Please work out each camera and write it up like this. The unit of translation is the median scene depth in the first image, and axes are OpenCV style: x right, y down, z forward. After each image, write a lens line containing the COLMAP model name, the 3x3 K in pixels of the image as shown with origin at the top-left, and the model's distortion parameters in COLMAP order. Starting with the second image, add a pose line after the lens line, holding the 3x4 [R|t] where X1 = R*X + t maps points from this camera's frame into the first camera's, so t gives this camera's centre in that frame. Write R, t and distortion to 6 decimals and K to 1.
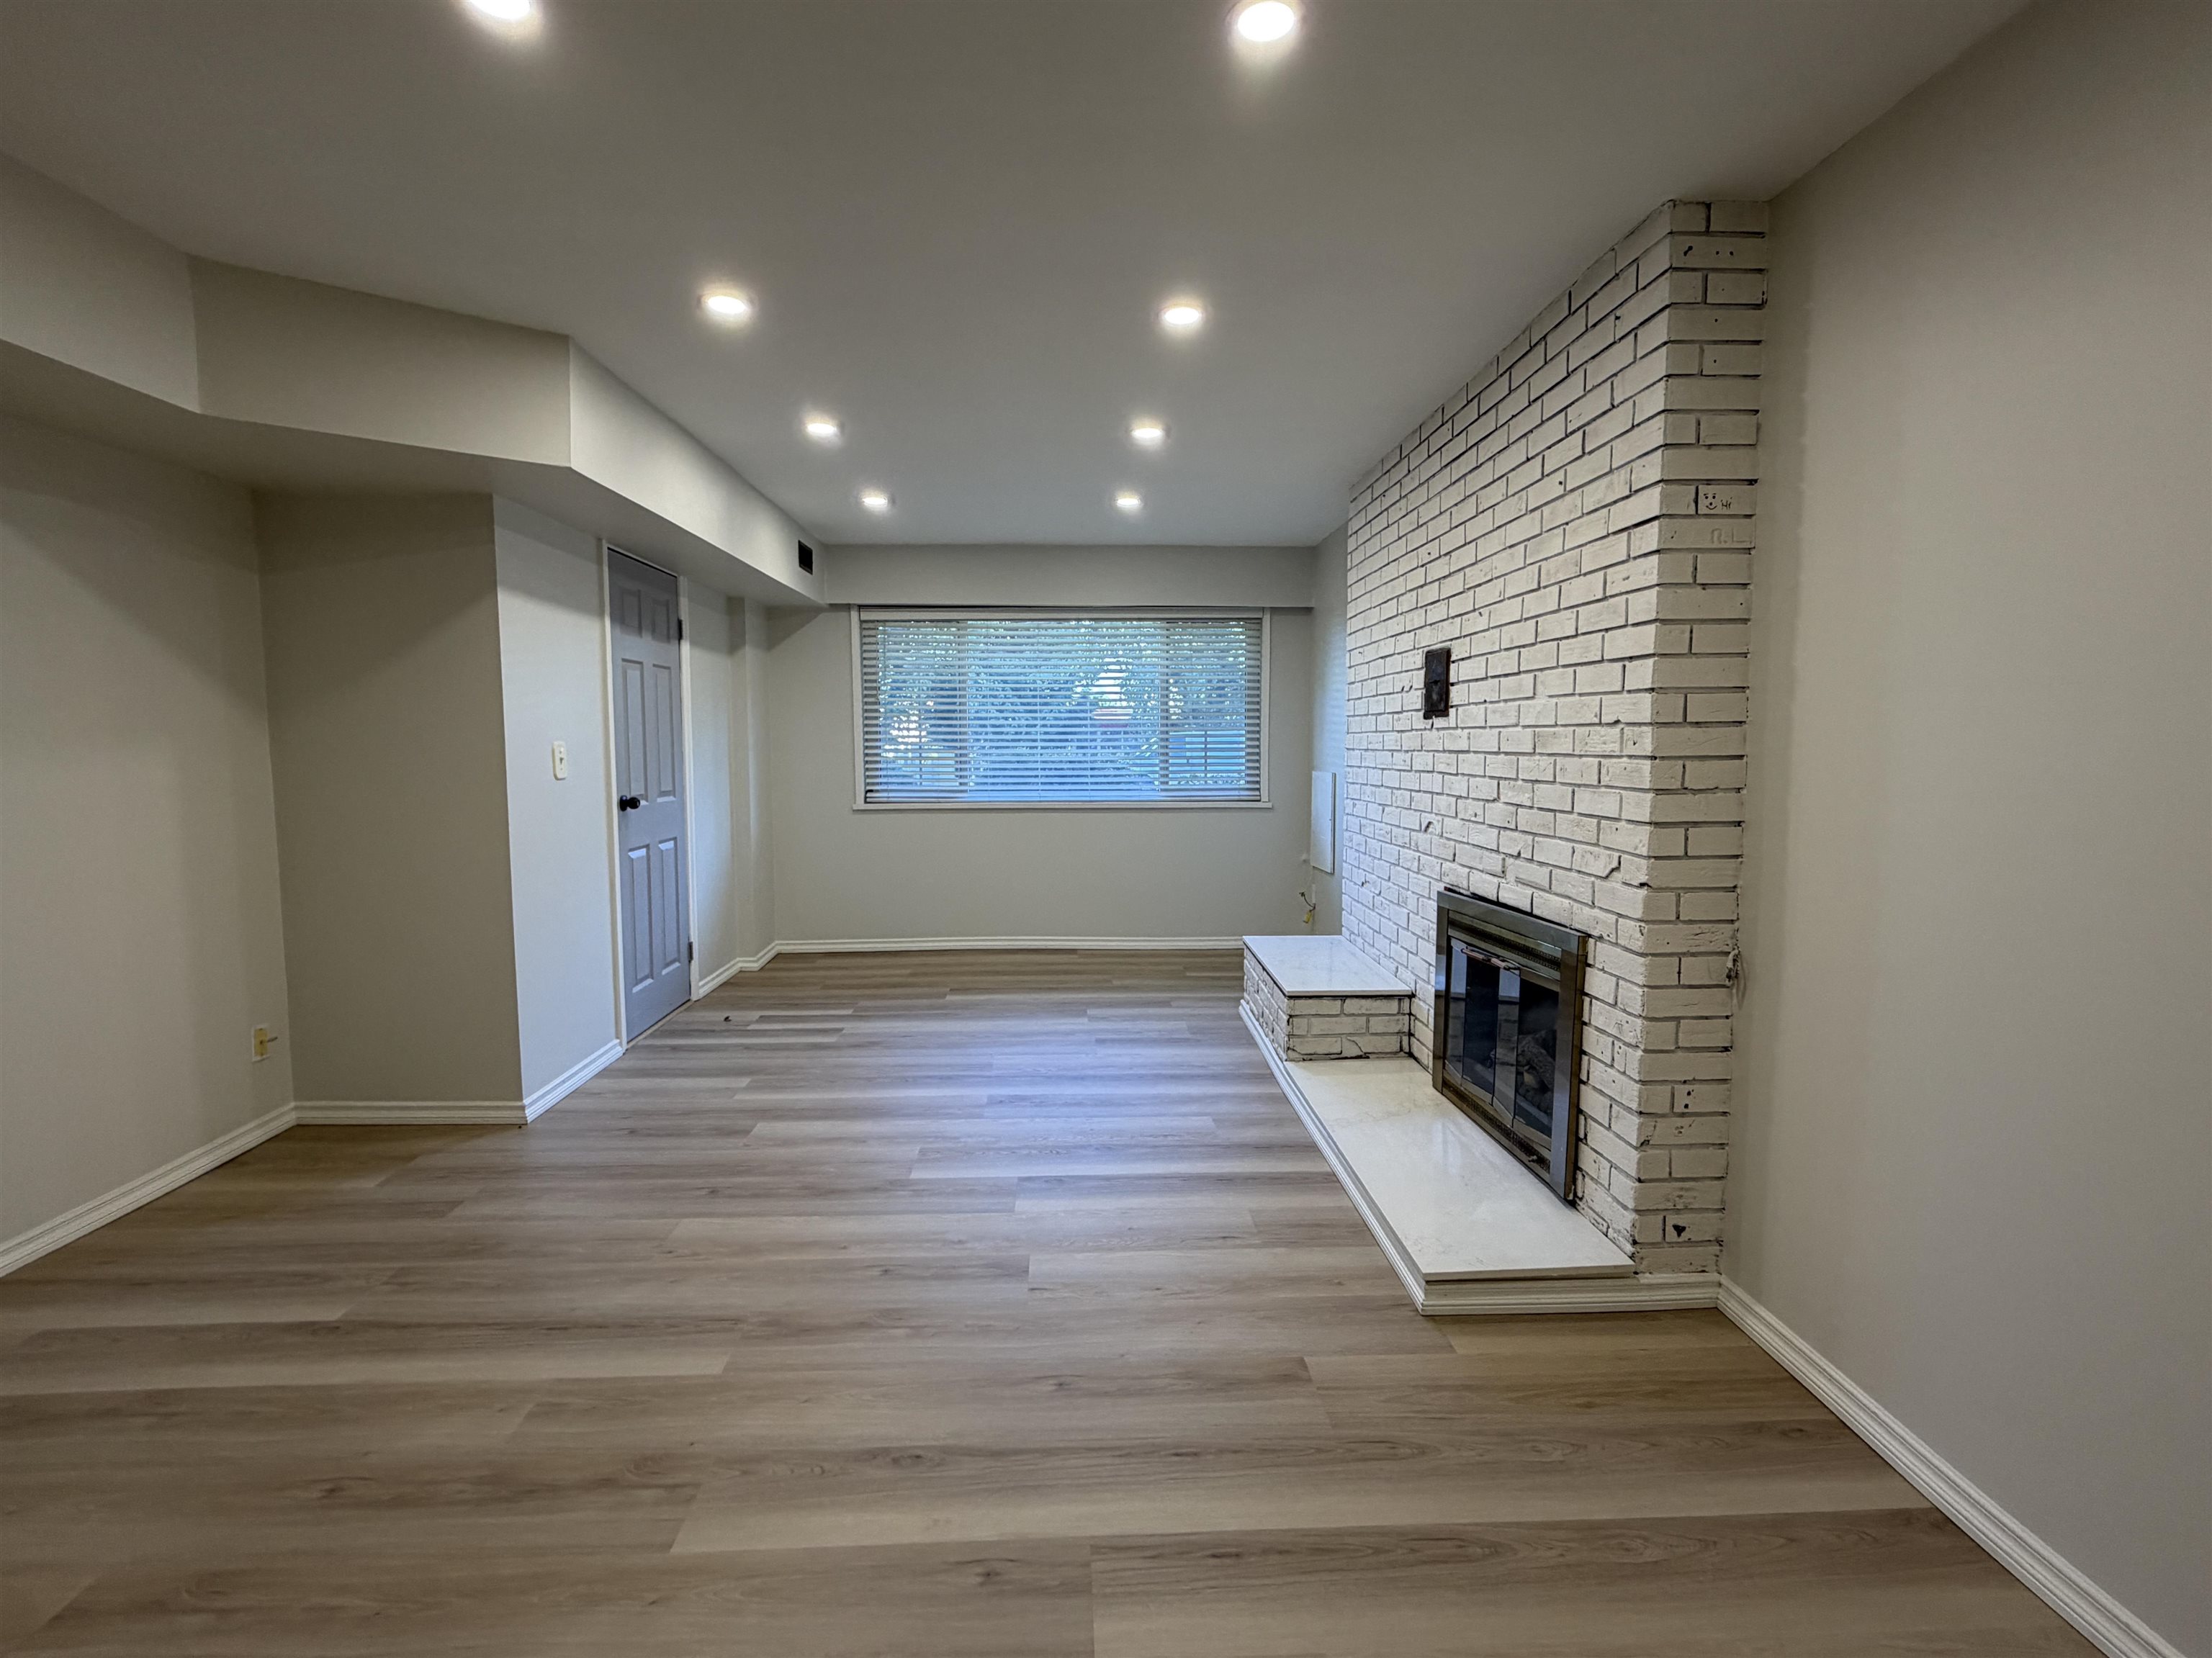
lens RADIAL K [[1027.0, 0, 1109.0], [0, 1027.0, 826.4], [0, 0, 1]] dist [0.003824, 0.000000]
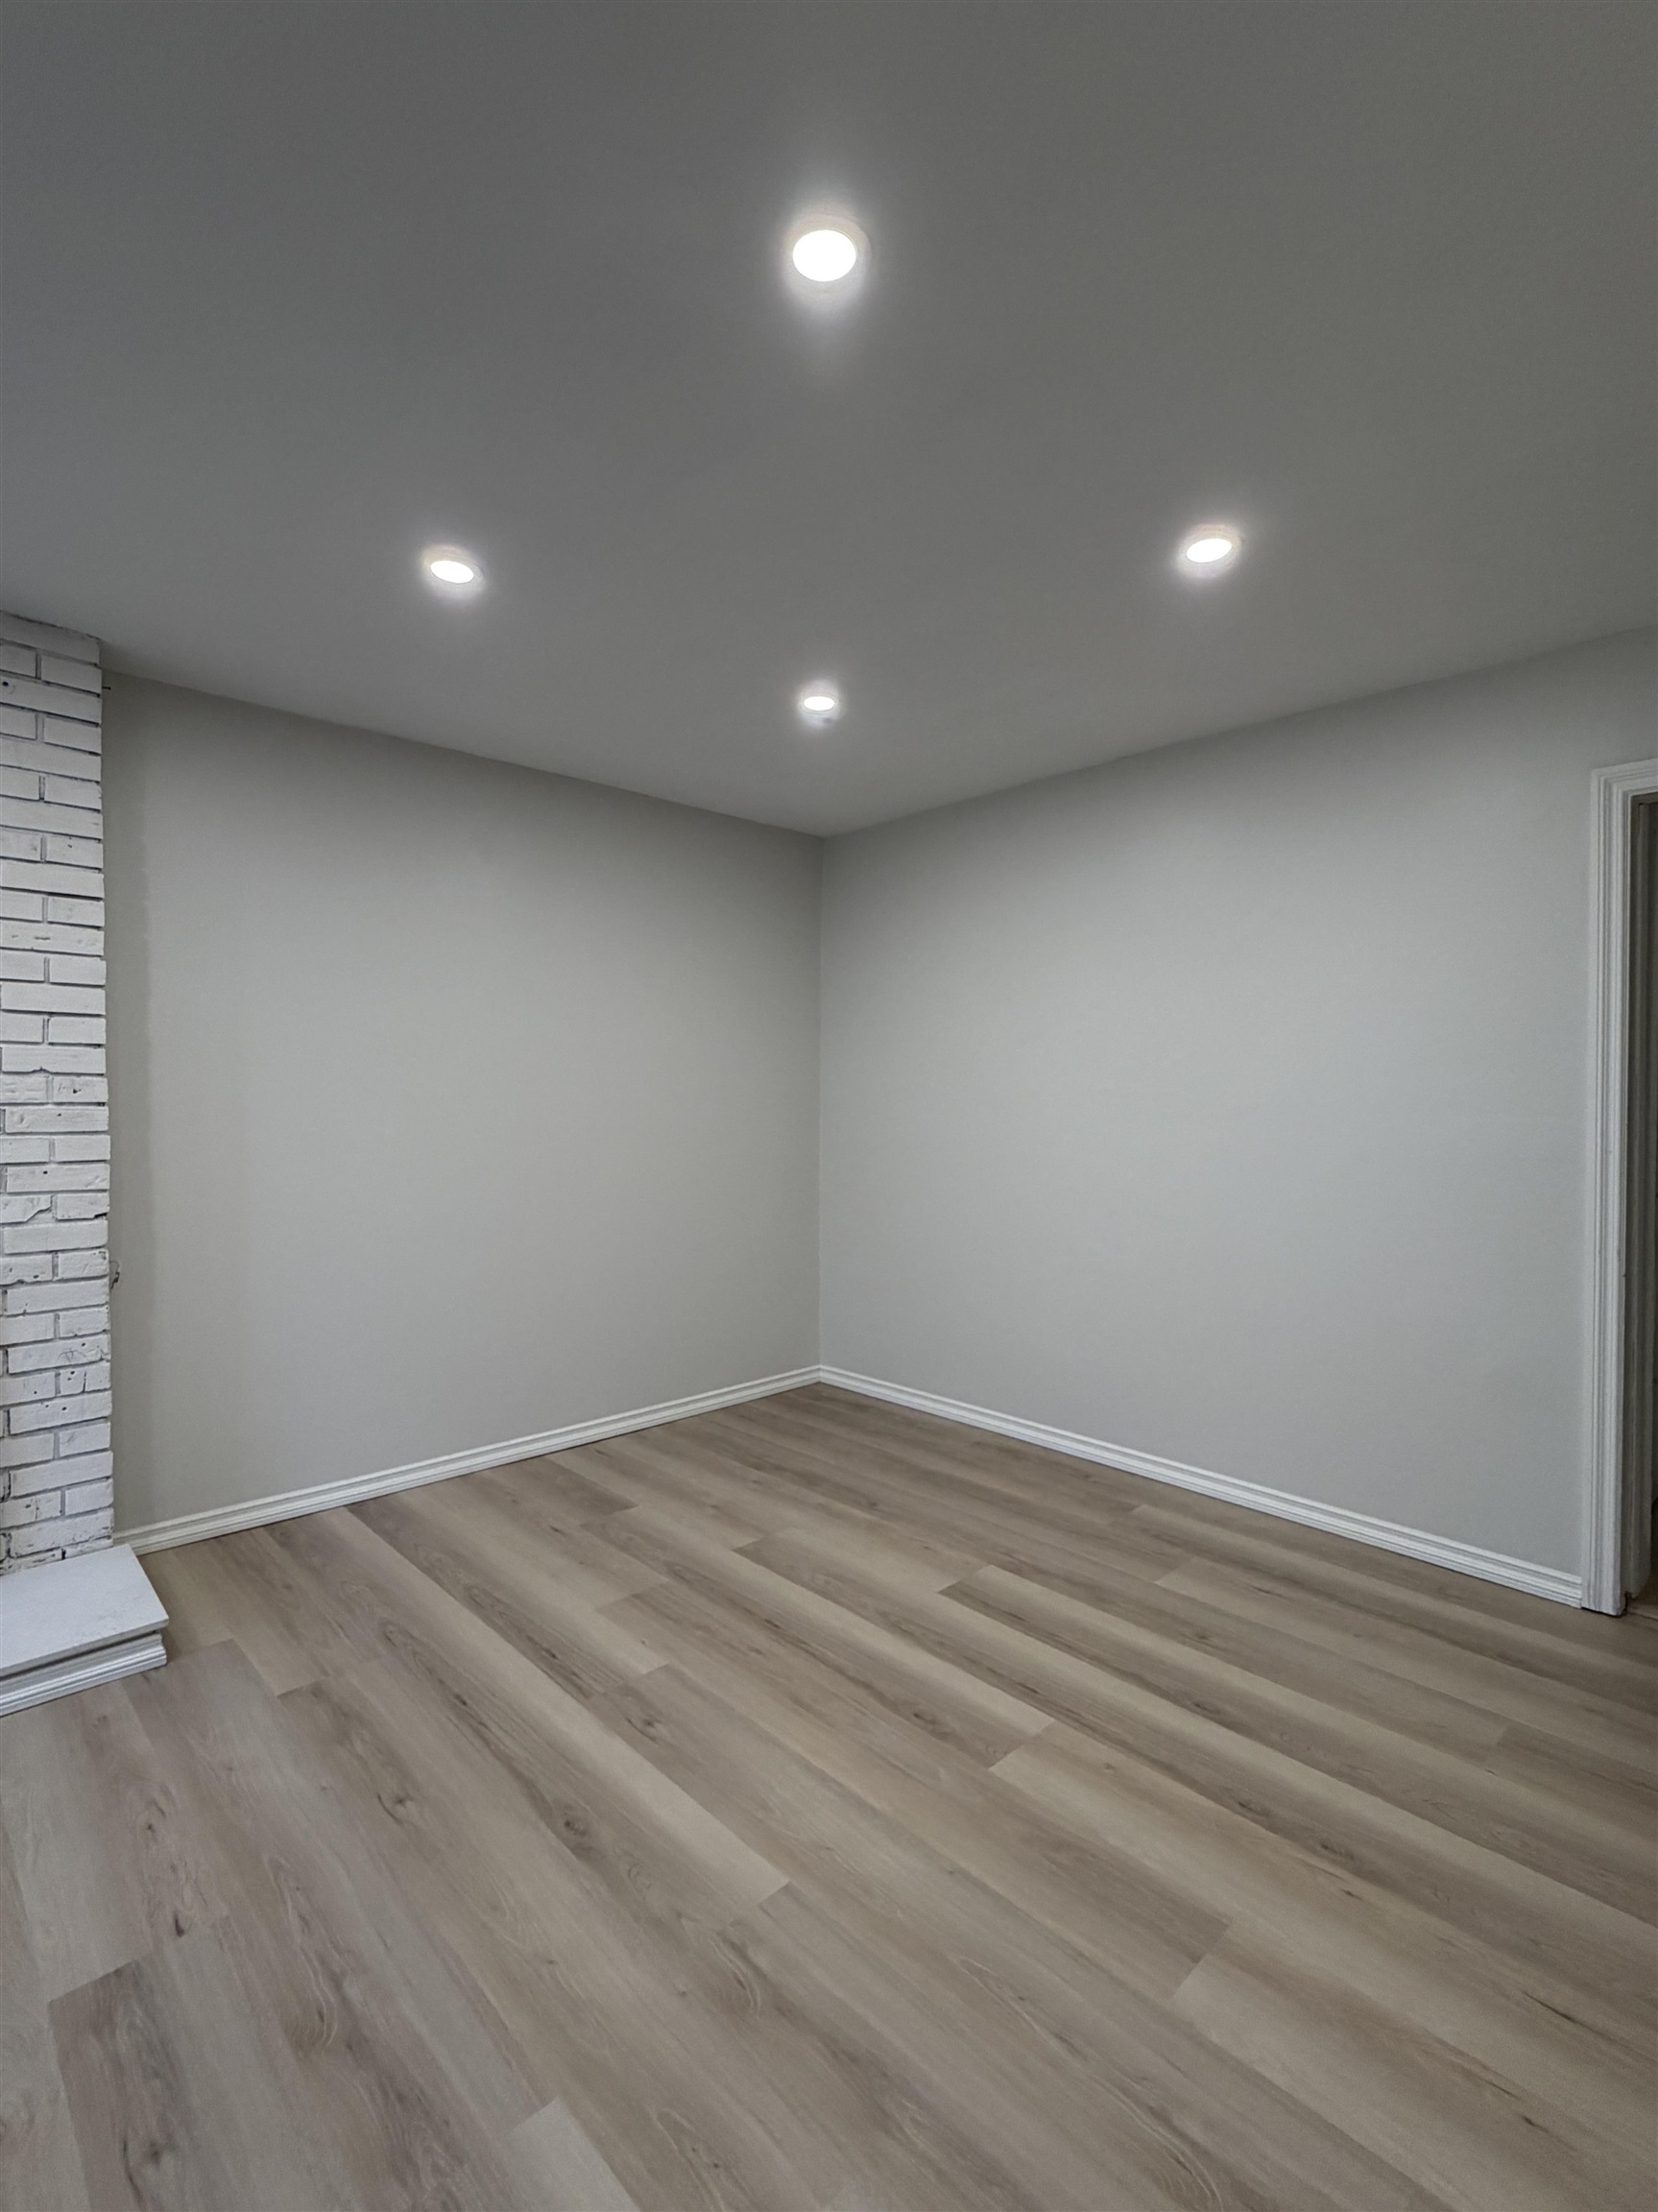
lens RADIAL K [[1027.1, 0, 831.4], [0, 1027.1, 1102.4], [0, 0, 1]] dist [0.003824, 0.000000]
pose [[-0.650121, -0.008845, 0.759779, -0.865617], [0.060017, 0.996210, 0.062953, -0.090324], [-0.757456, 0.086527, -0.647127, 1.105836]]
